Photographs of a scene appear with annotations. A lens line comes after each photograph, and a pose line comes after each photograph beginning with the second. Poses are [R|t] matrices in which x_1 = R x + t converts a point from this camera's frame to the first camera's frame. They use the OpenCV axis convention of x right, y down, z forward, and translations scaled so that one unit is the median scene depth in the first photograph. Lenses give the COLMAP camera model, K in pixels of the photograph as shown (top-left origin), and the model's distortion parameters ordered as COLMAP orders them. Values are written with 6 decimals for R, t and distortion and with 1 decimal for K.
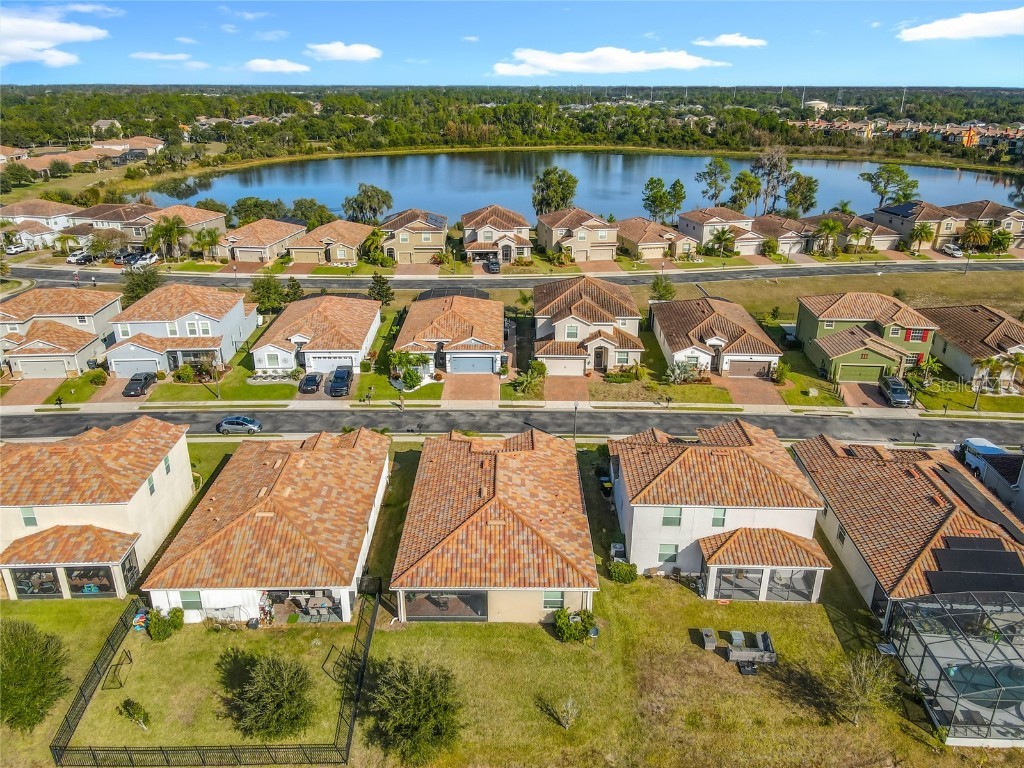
lens RADIAL K [[758.1, 0, 505.7], [0, 758.1, 391.3], [0, 0, 1]] dist [-0.002291, 0.009314]
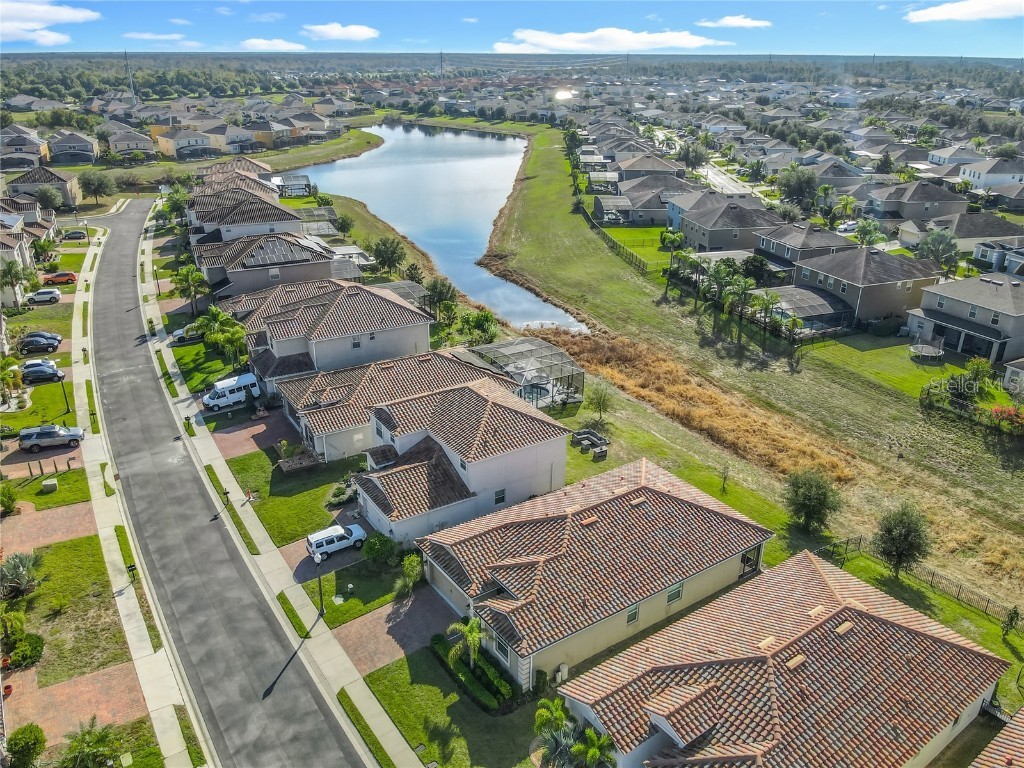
lens RADIAL K [[769.9, 0, 504.8], [0, 769.9, 399.0], [0, 0, 1]] dist [-0.004813, 0.005789]
pose [[-0.562560, -0.337462, 0.754748, -0.369628], [0.310733, 0.759668, 0.571270, -0.339331], [-0.766140, 0.555899, -0.322499, 0.810405]]
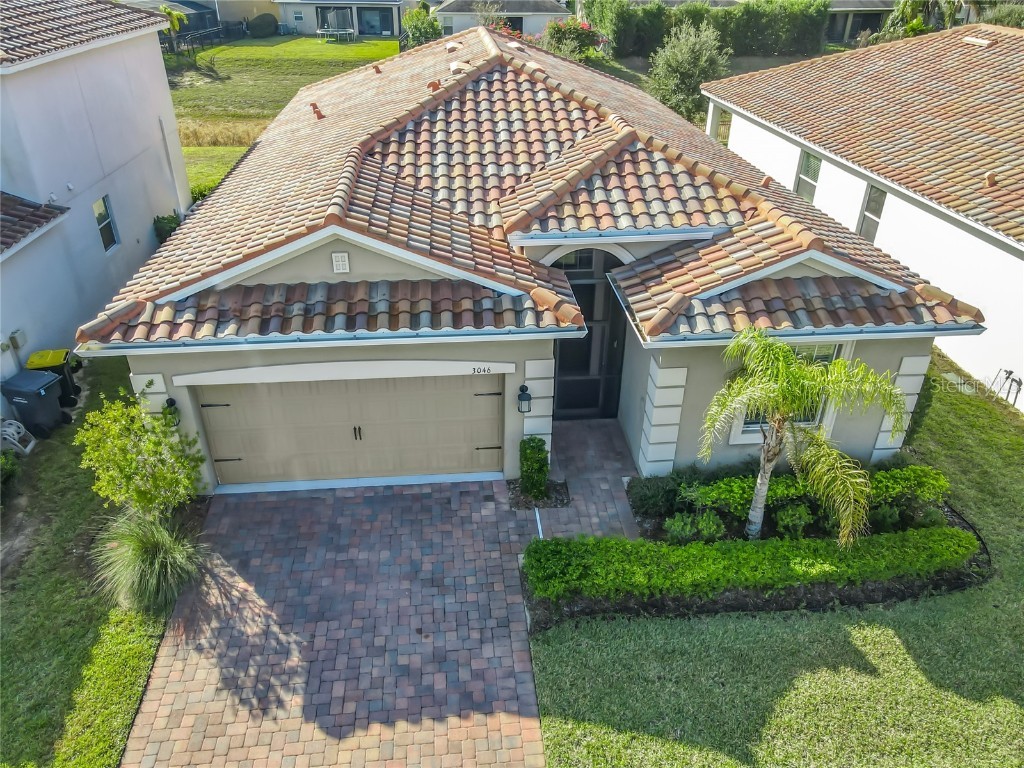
lens RADIAL K [[752.3, 0, 506.2], [0, 752.3, 390.5], [0, 0, 1]] dist [0.009644, 0.010308]
pose [[-0.995547, 0.044106, -0.083311, 0.010055], [-0.039391, 0.608283, 0.792743, -0.042448], [0.085641, 0.792494, -0.603837, 0.816762]]
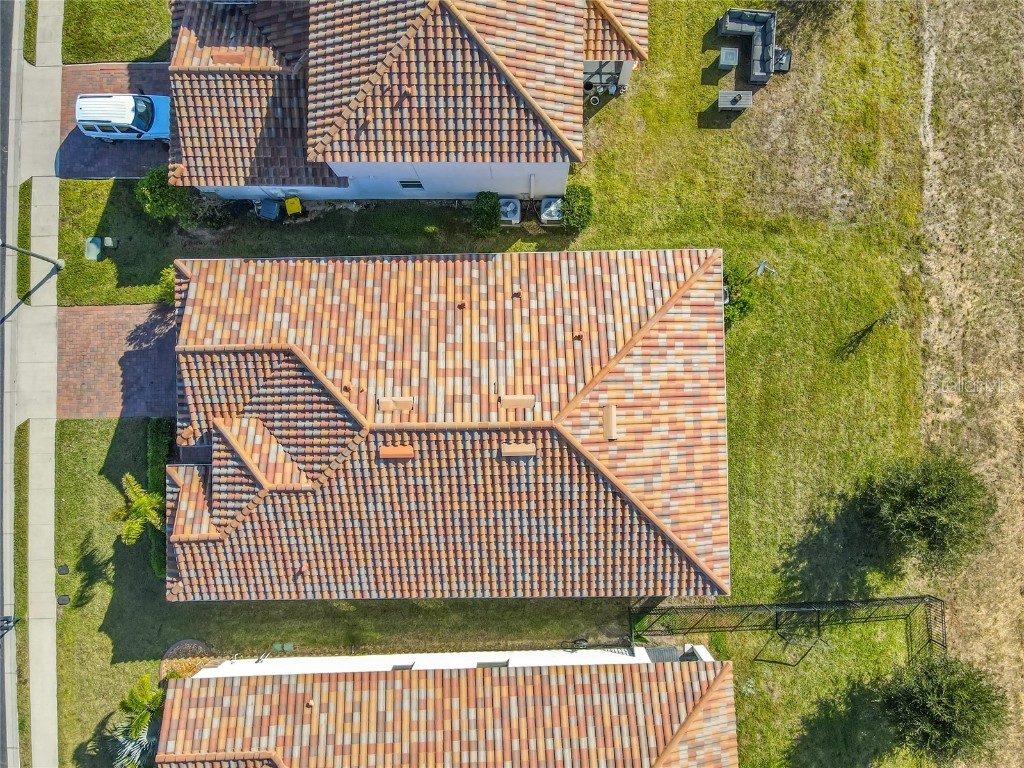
lens RADIAL K [[749.1, 0, 504.7], [0, 749.1, 388.2], [0, 0, 1]] dist [0.026254, 0.002617]
pose [[-0.021353, -0.999351, 0.029018, -0.001443], [0.407130, 0.017817, 0.913196, -0.188821], [-0.913120, 0.031313, 0.406486, 0.476928]]
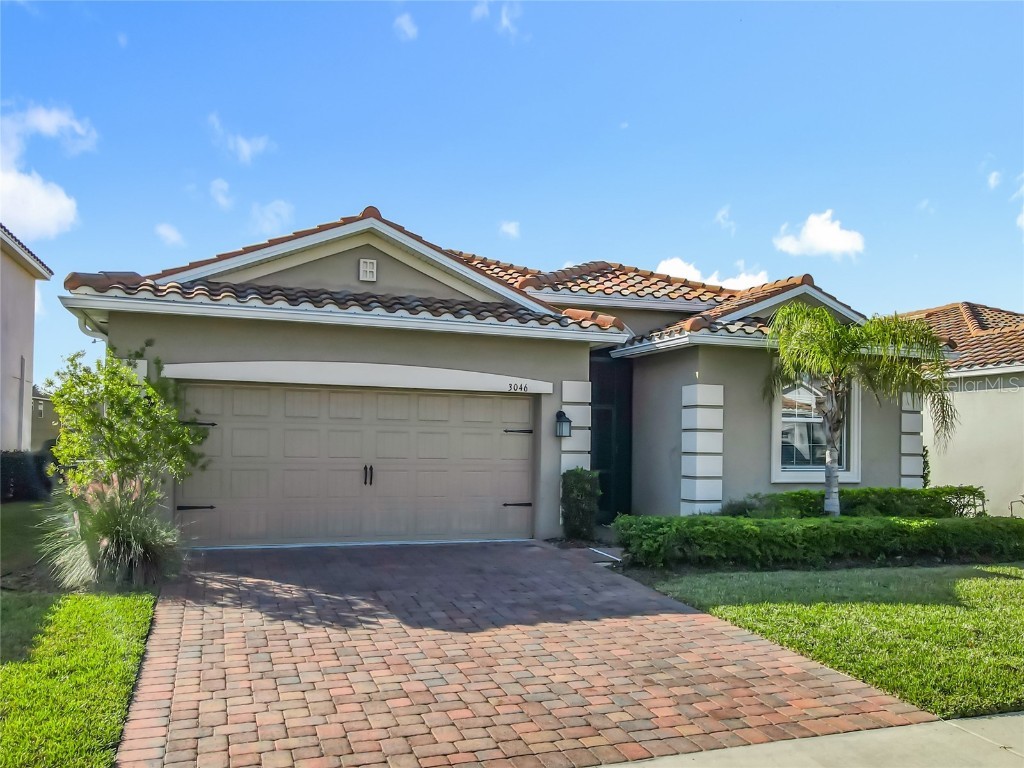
lens RADIAL K [[858.3, 0, 546.2], [0, 858.3, 444.1], [0, 0, 1]] dist [0.003945, 0.010509]
pose [[-0.930680, -0.013825, -0.365572, 0.048358], [-0.147339, 0.928822, 0.339973, 0.020050], [0.334851, 0.370269, -0.866473, 0.857061]]
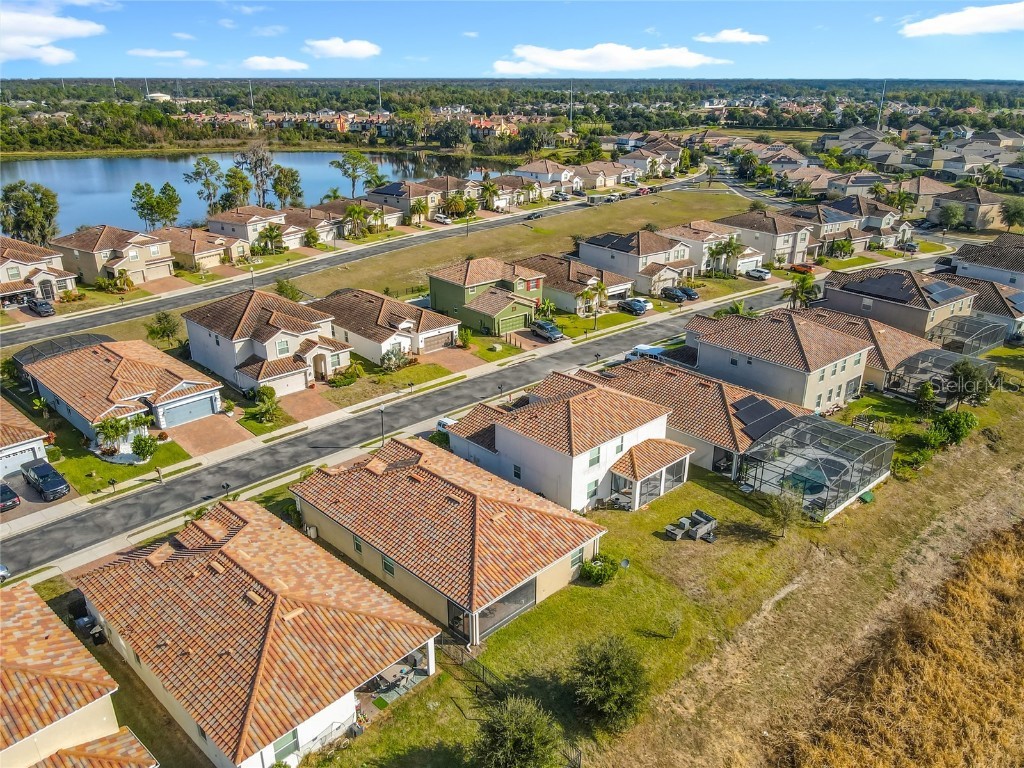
lens RADIAL K [[769.9, 0, 504.8], [0, 769.9, 399.0], [0, 0, 1]] dist [-0.004813, 0.005789]
pose [[0.703688, -0.277868, 0.653920, -0.359227], [0.269306, 0.955992, 0.116424, -0.054226], [-0.657493, 0.094178, 0.747552, 0.112653]]
